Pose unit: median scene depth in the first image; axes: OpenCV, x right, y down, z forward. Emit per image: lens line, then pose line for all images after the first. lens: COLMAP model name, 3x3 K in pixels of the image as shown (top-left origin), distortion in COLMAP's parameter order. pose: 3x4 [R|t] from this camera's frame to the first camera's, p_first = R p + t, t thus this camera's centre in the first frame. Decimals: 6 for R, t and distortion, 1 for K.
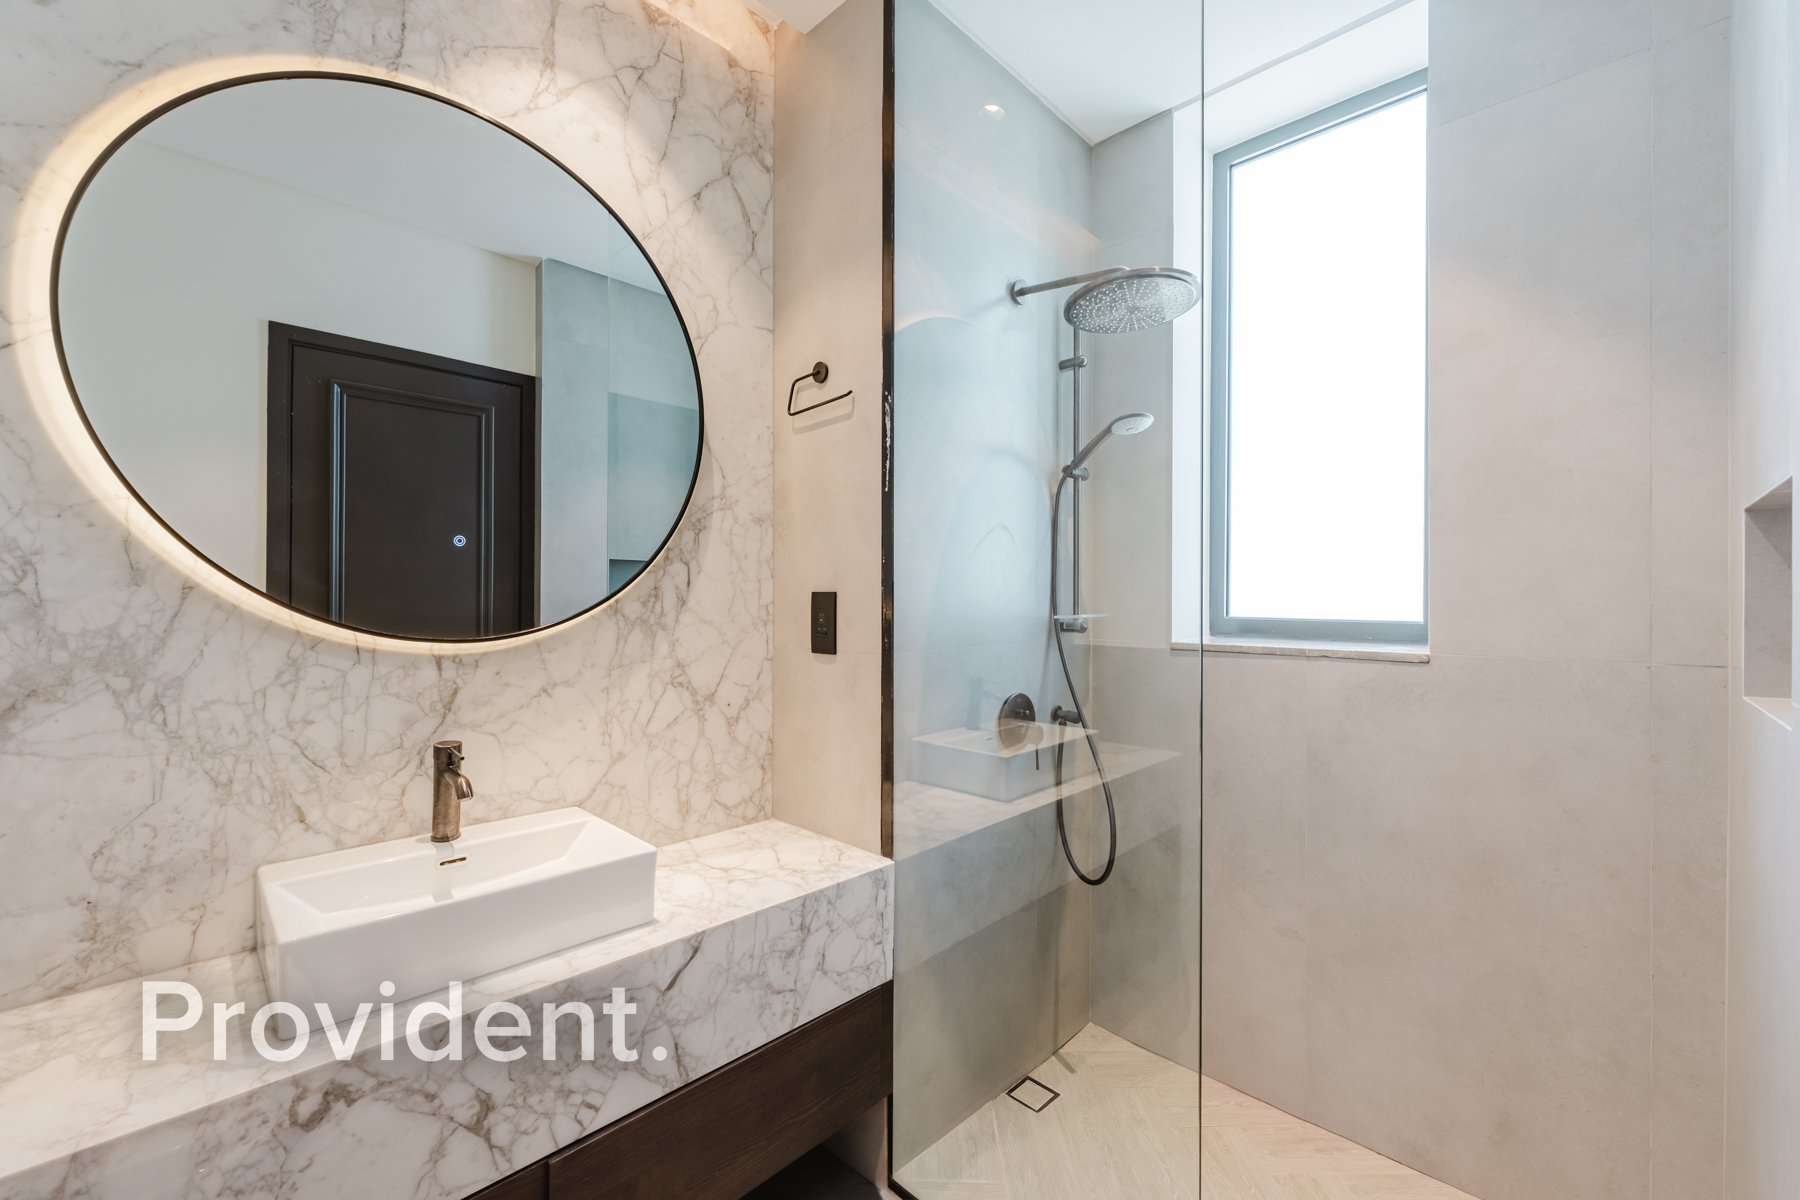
lens RADIAL K [[706.7, 0, 896.8], [0, 706.7, 599.3], [0, 0, 1]] dist [-0.001867, -0.000442]
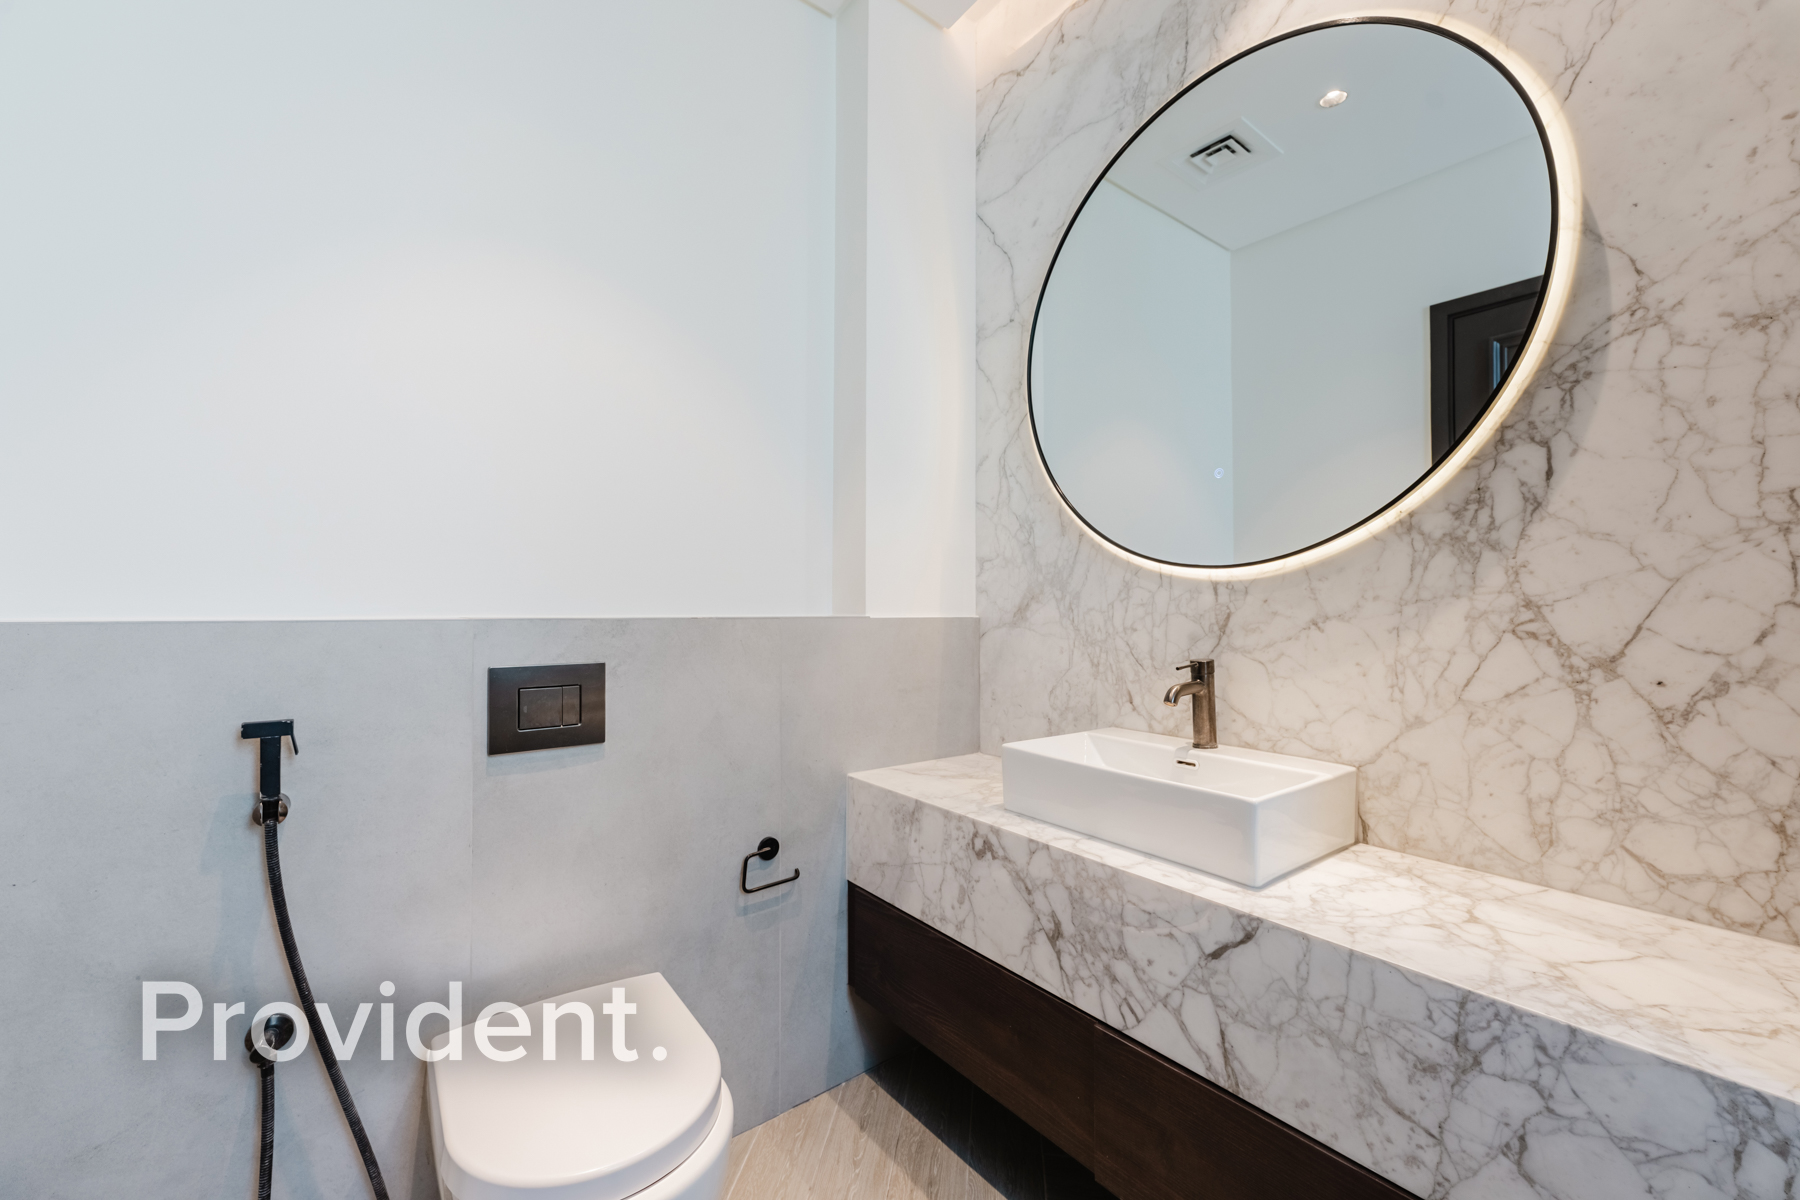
lens RADIAL K [[706.7, 0, 896.8], [0, 706.7, 599.3], [0, 0, 1]] dist [-0.001867, -0.000442]
pose [[-0.118446, -0.016088, -0.992830, 0.448143], [-0.001200, 0.999870, -0.016059, 0.113882], [0.992960, -0.000711, -0.118450, 0.583737]]
